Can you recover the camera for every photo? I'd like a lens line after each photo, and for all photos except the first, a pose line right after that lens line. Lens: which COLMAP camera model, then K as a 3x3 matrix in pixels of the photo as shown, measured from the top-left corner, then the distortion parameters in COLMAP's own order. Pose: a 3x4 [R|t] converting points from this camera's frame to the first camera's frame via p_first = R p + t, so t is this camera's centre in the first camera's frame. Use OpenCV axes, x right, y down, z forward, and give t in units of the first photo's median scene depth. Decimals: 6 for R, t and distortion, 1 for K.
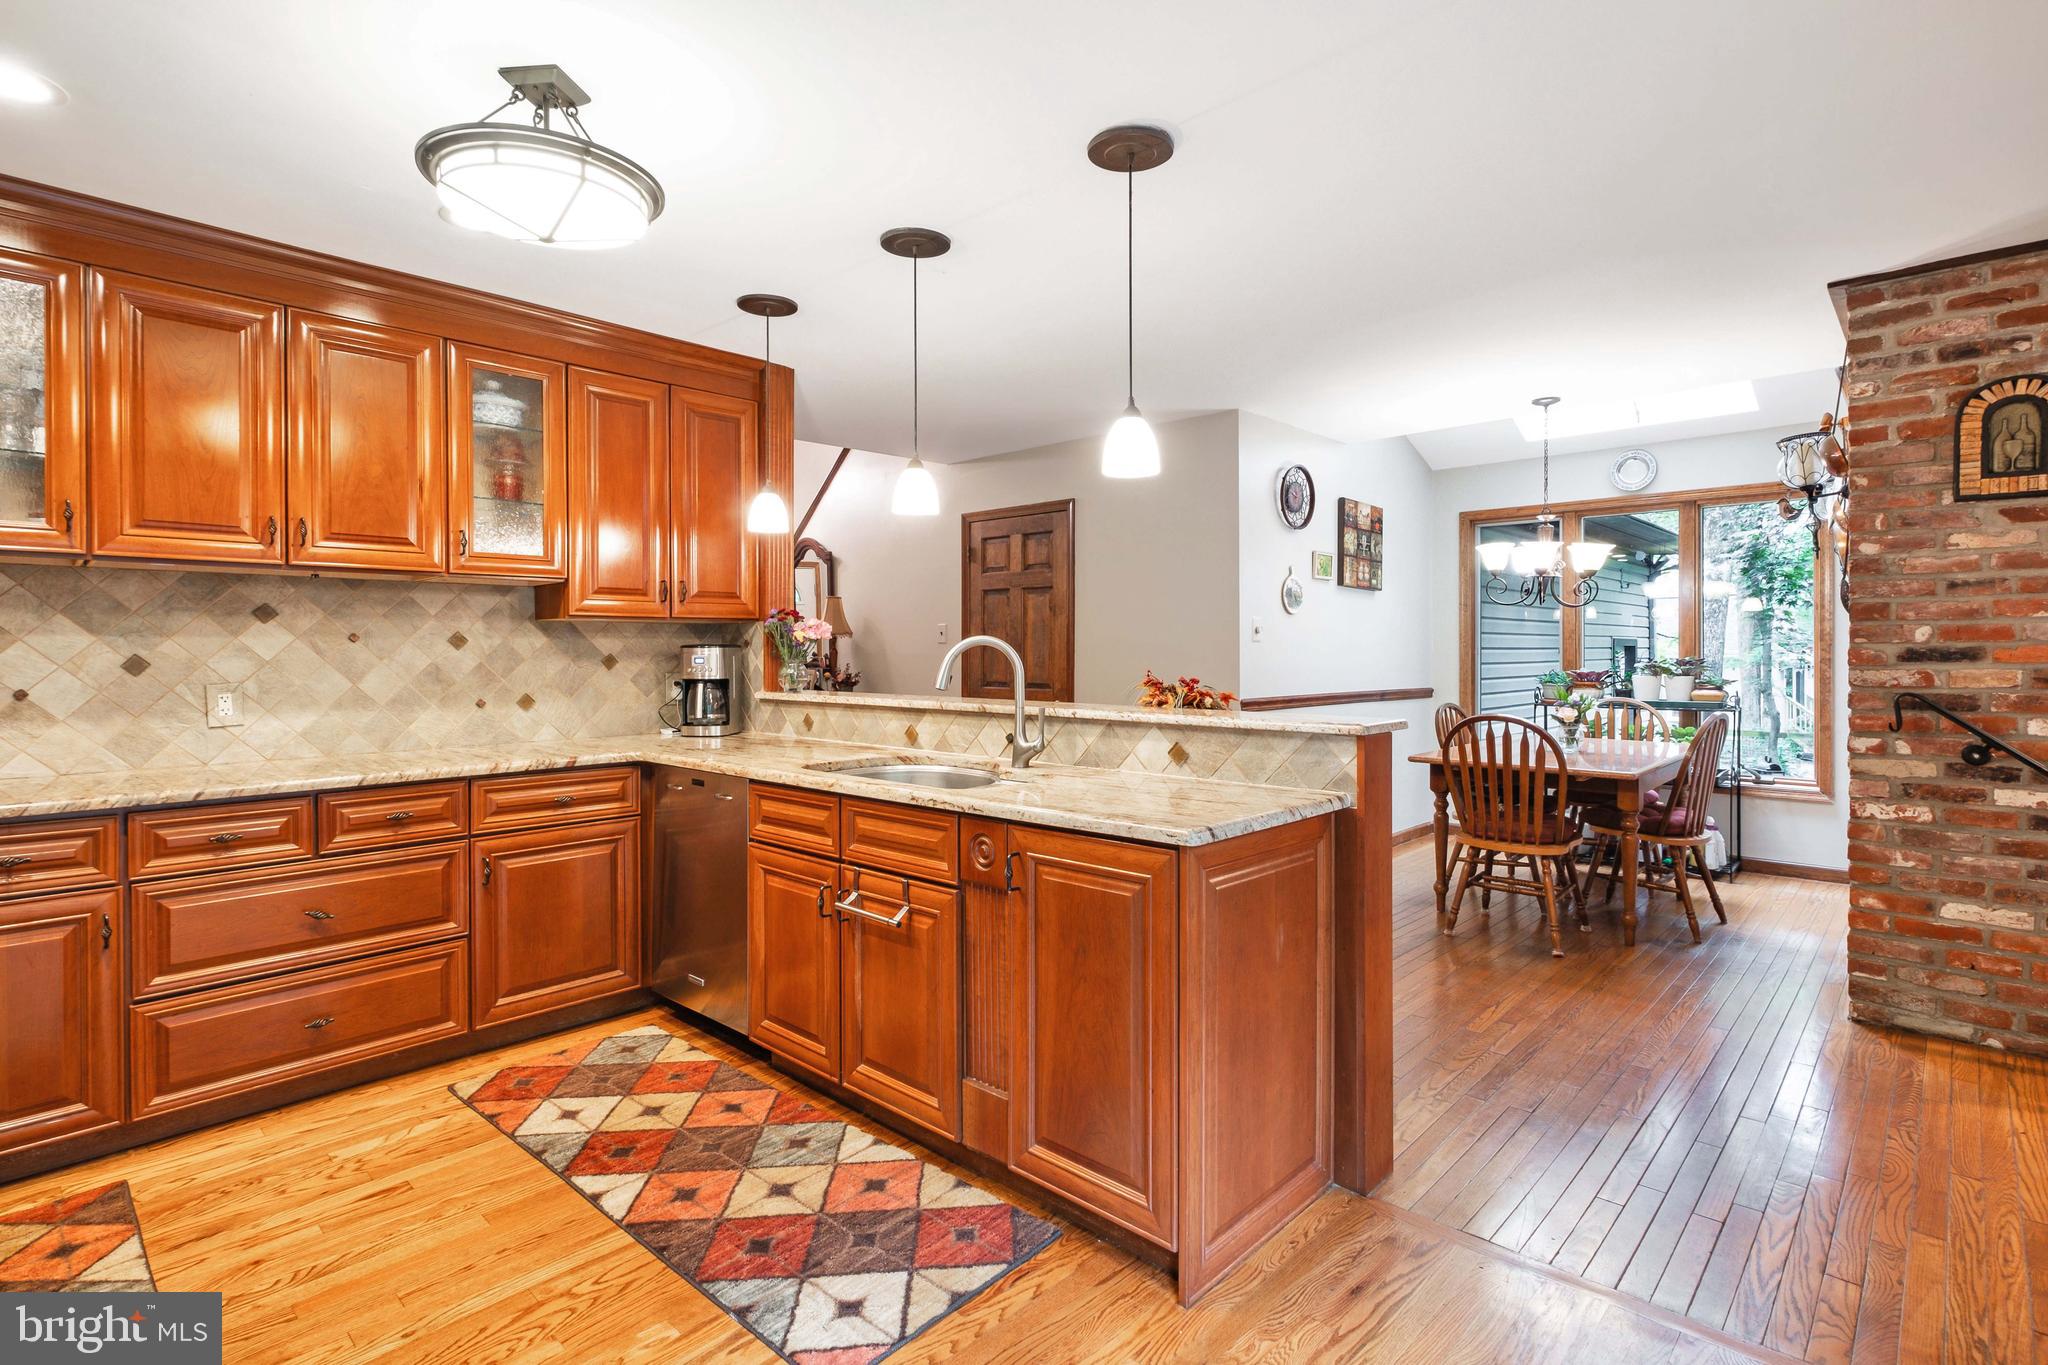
lens RADIAL K [[987.9, 0, 1044.4], [0, 987.9, 646.8], [0, 0, 1]] dist [-0.000011, 0.000194]
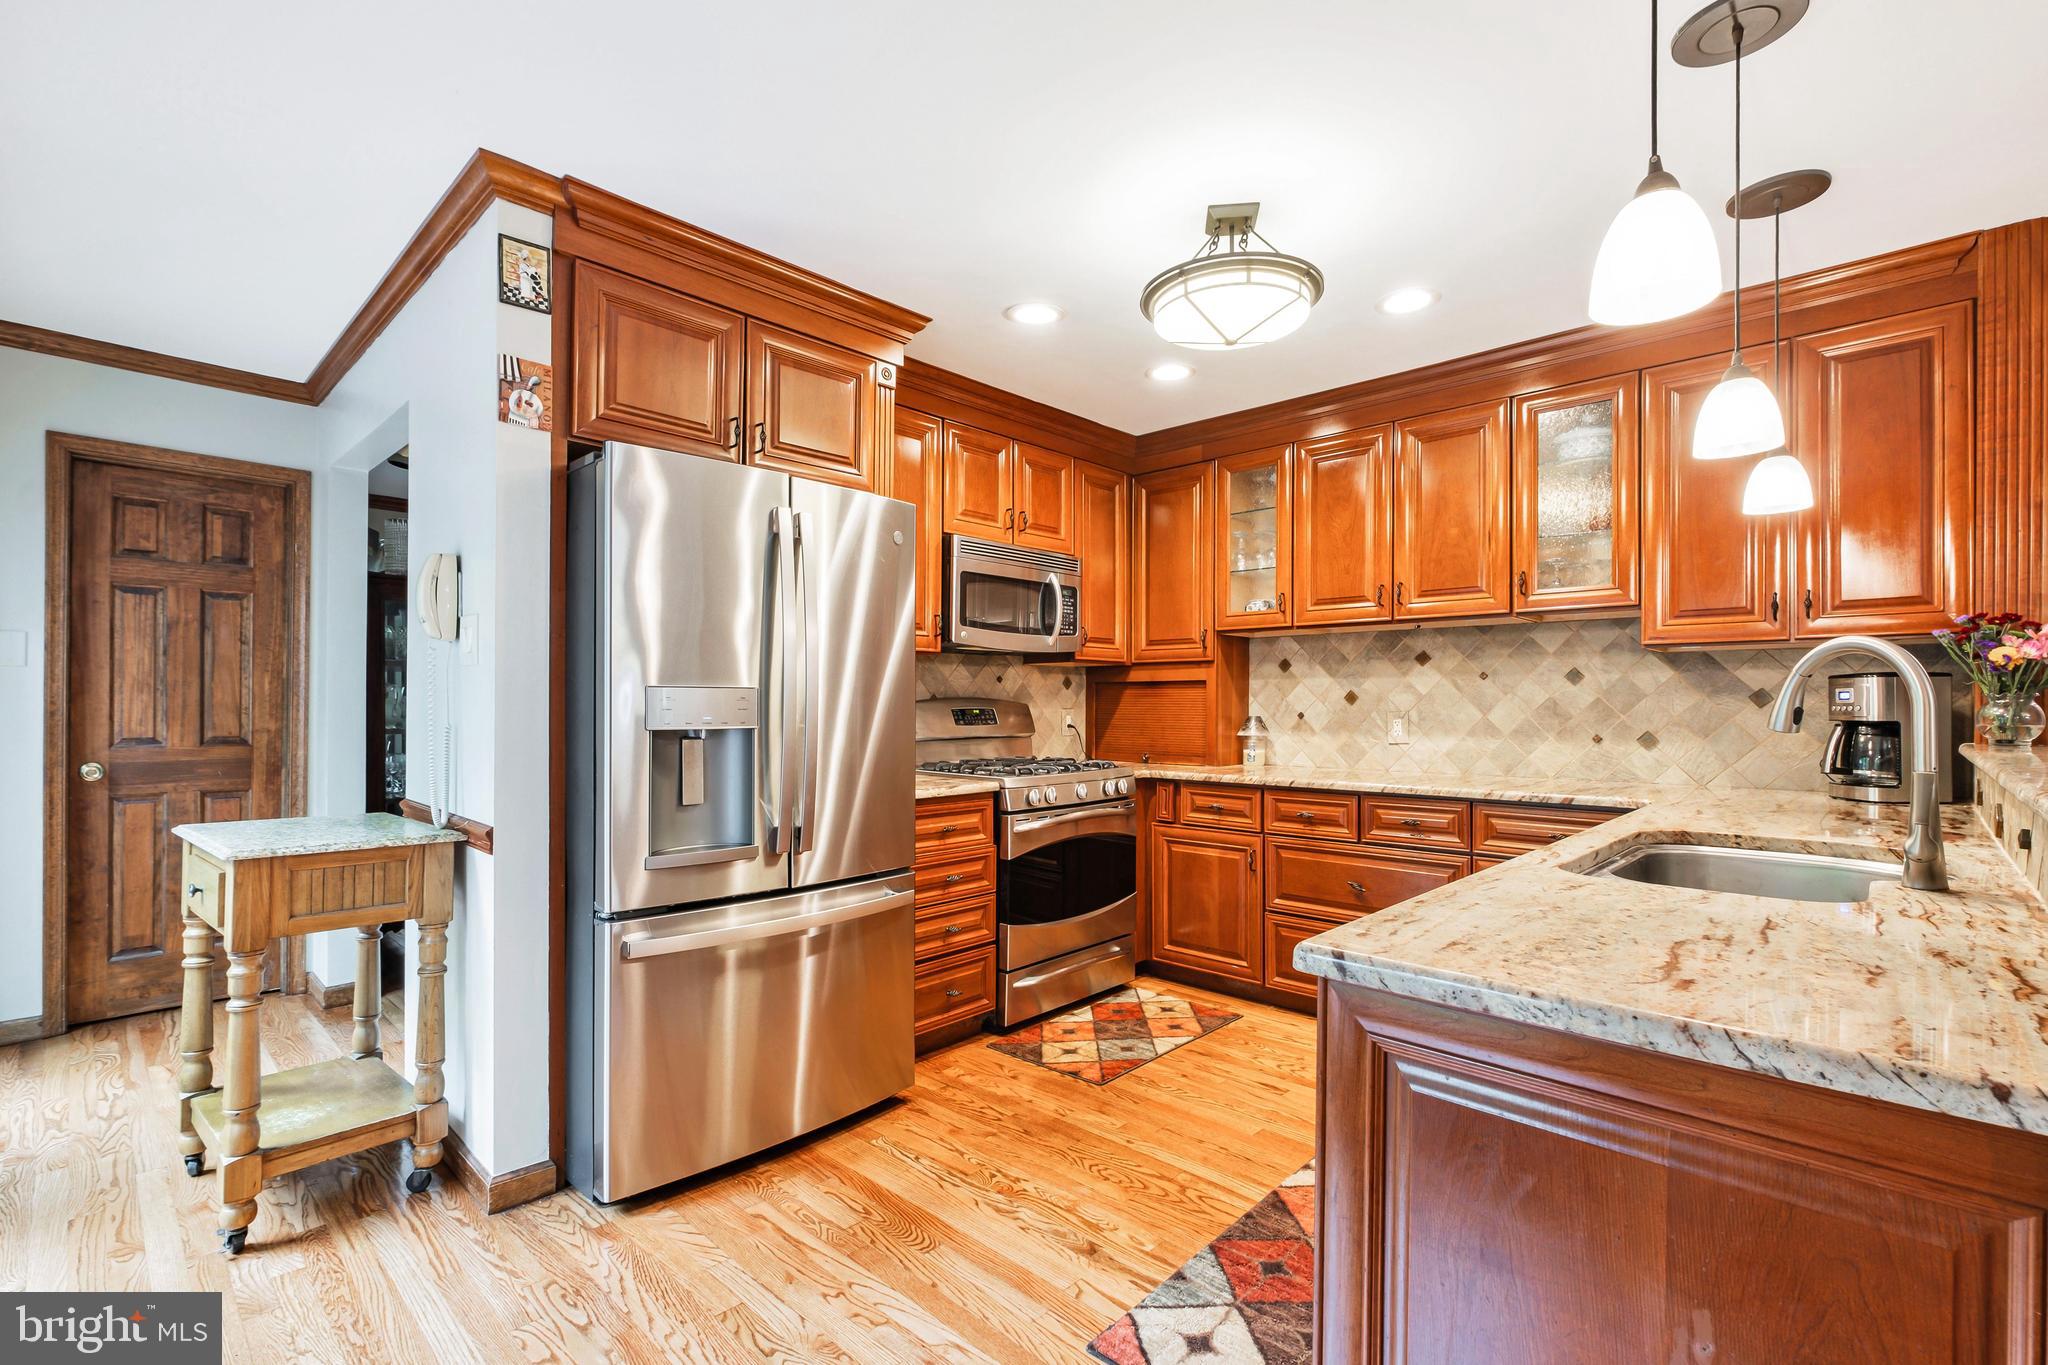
lens RADIAL K [[923.5, 0, 1032.3], [0, 923.5, 700.6], [0, 0, 1]] dist [0.000263, 0.000157]
pose [[-0.016884, -0.002047, -0.999855, 0.447606], [-0.000212, 0.999998, -0.002044, 0.025076], [0.999857, 0.000177, -0.016884, 0.533925]]
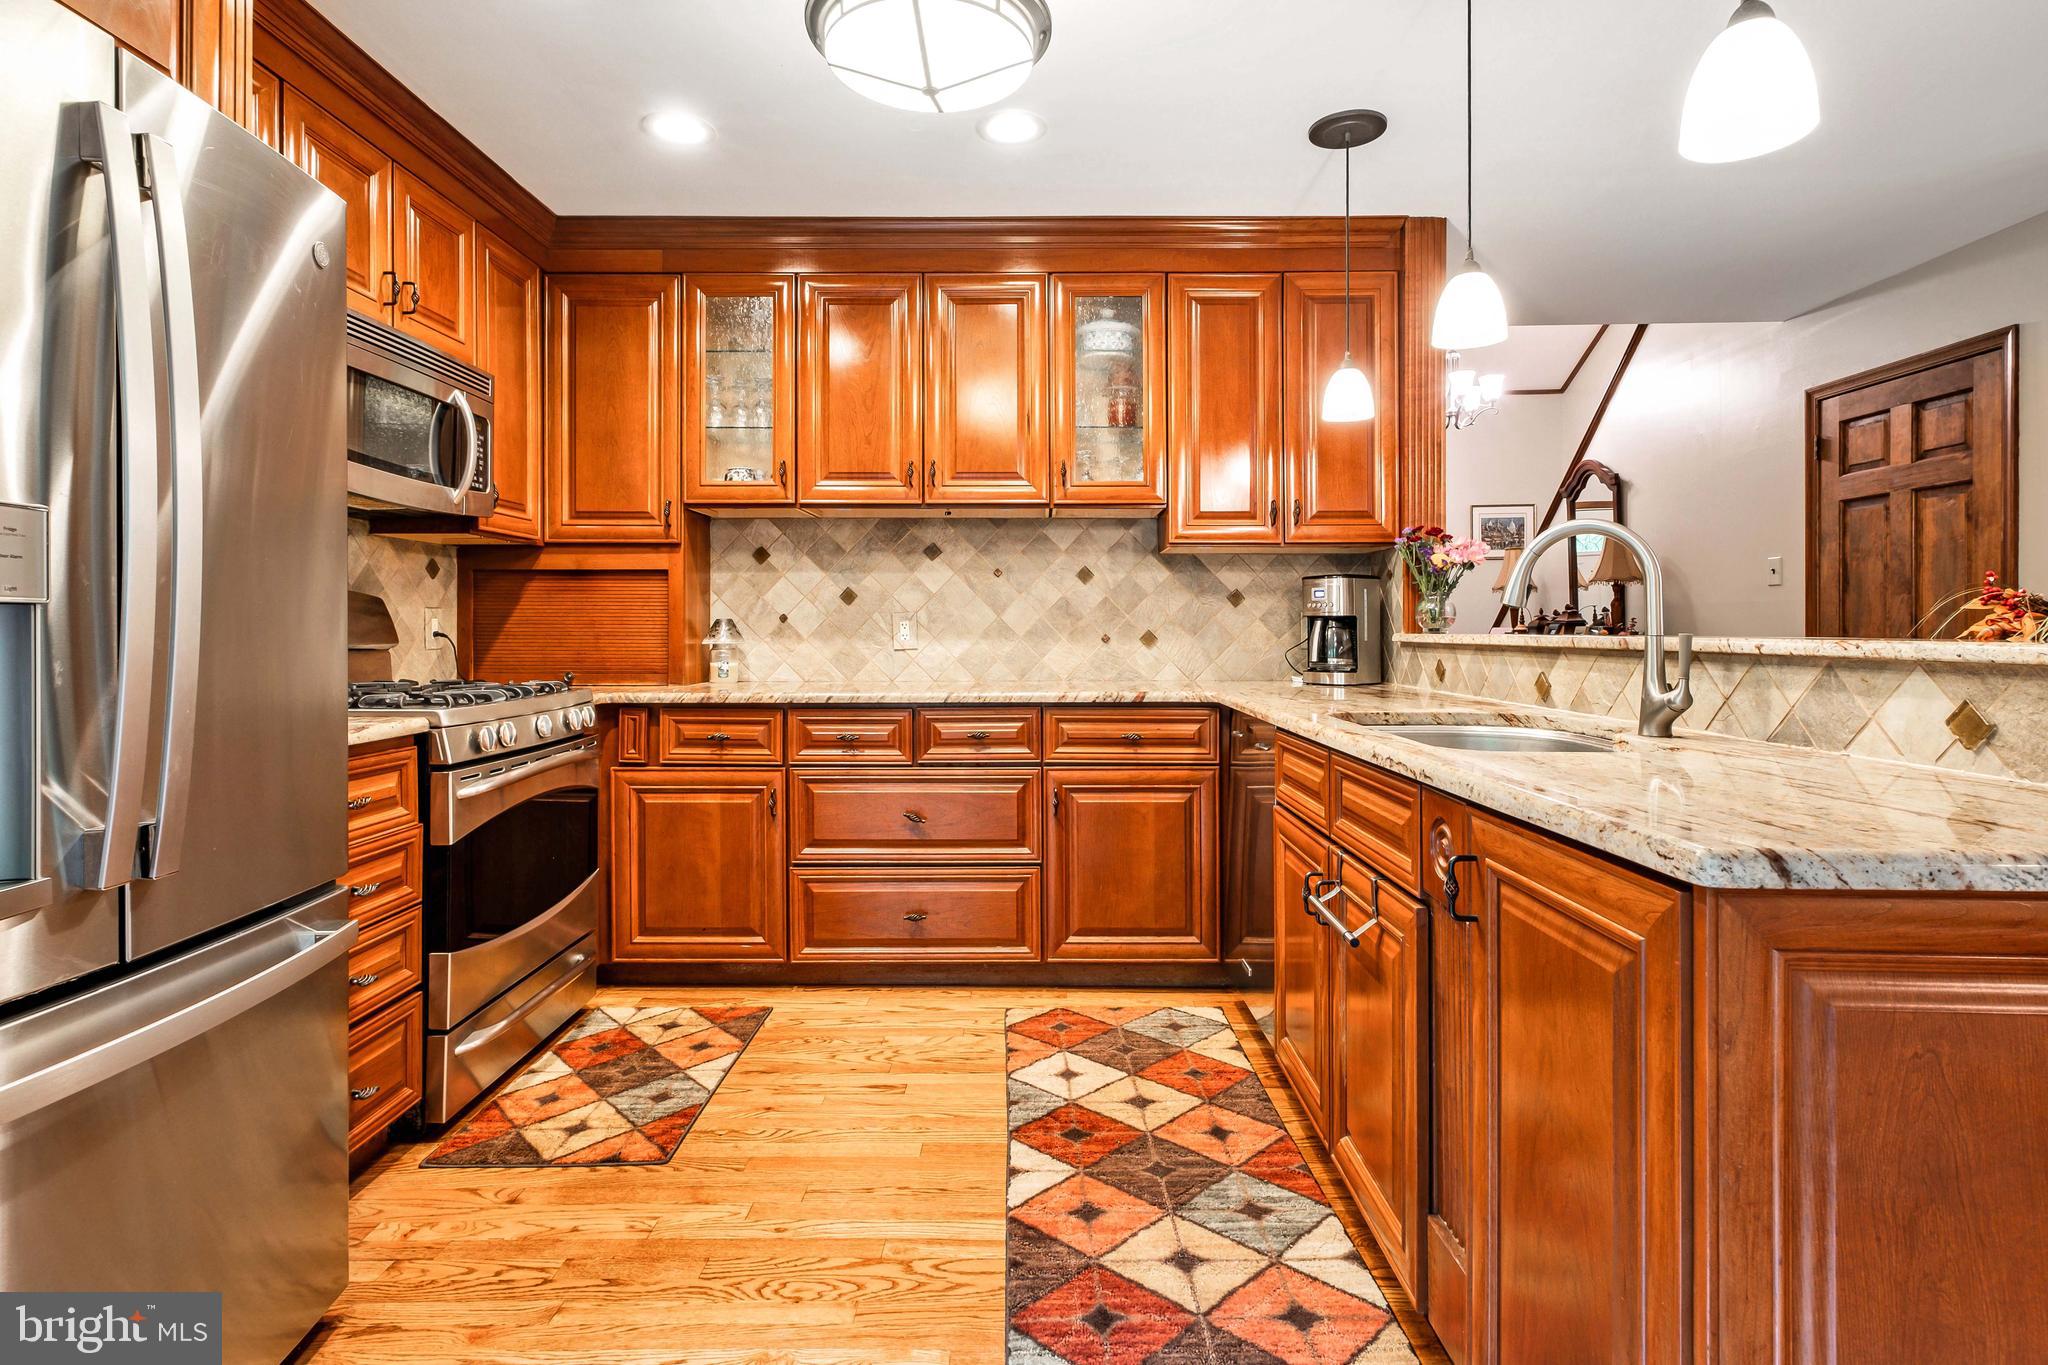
lens RADIAL K [[1037.4, 0, 1029.1], [0, 1037.4, 625.8], [0, 0, 1]] dist [0.002695, 0.000780]
pose [[0.669487, -0.000209, -0.742823, 0.181033], [-0.001074, 0.999999, -0.001250, 0.055207], [0.742823, 0.001635, 0.669486, 0.296167]]
